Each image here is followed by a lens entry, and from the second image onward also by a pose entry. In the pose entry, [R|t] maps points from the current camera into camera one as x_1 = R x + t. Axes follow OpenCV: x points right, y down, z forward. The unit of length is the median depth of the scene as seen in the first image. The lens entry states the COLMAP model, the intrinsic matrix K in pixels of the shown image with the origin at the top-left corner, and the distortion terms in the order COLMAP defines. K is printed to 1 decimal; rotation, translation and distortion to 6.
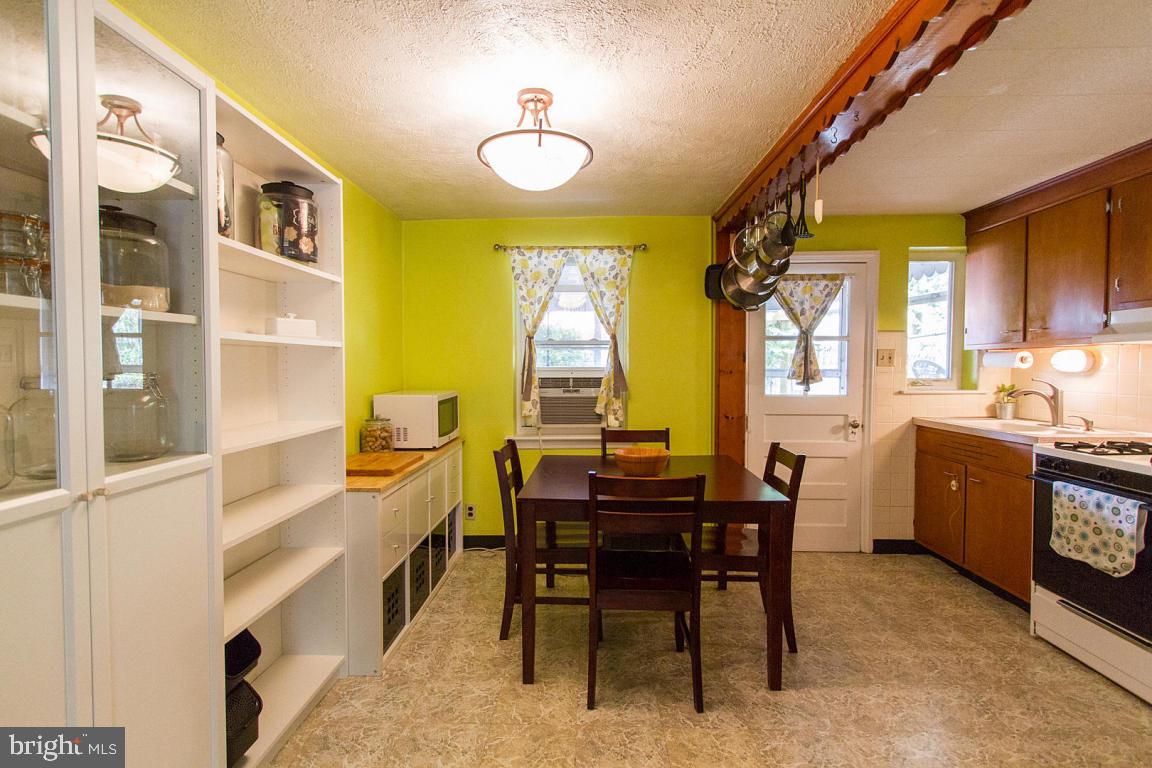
lens RADIAL K [[574.0, 0, 568.4], [0, 574.0, 385.4], [0, 0, 1]] dist [0.000603, -0.002115]
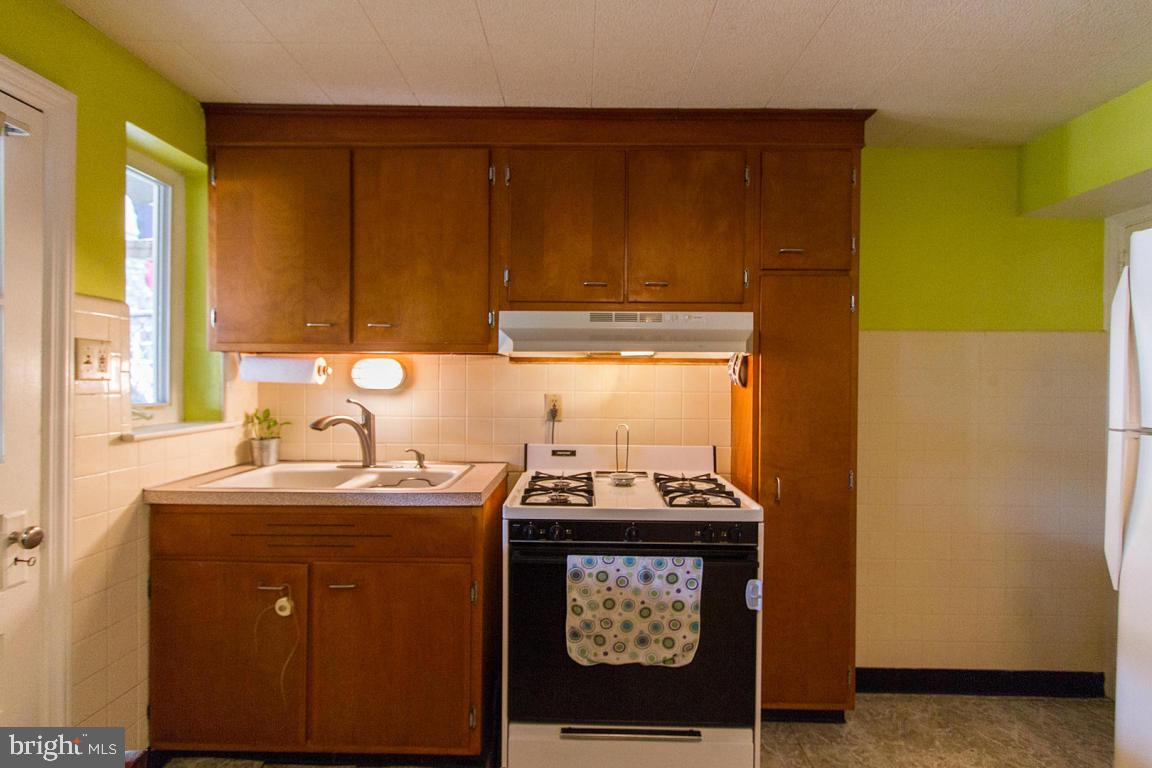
lens RADIAL K [[574.0, 0, 568.4], [0, 574.0, 385.4], [0, 0, 1]] dist [0.000603, -0.002115]
pose [[-0.026704, -0.007031, 0.999619, 0.188417], [0.026138, 0.999628, 0.007729, -0.034937], [-0.999302, 0.026335, -0.026511, 1.001577]]
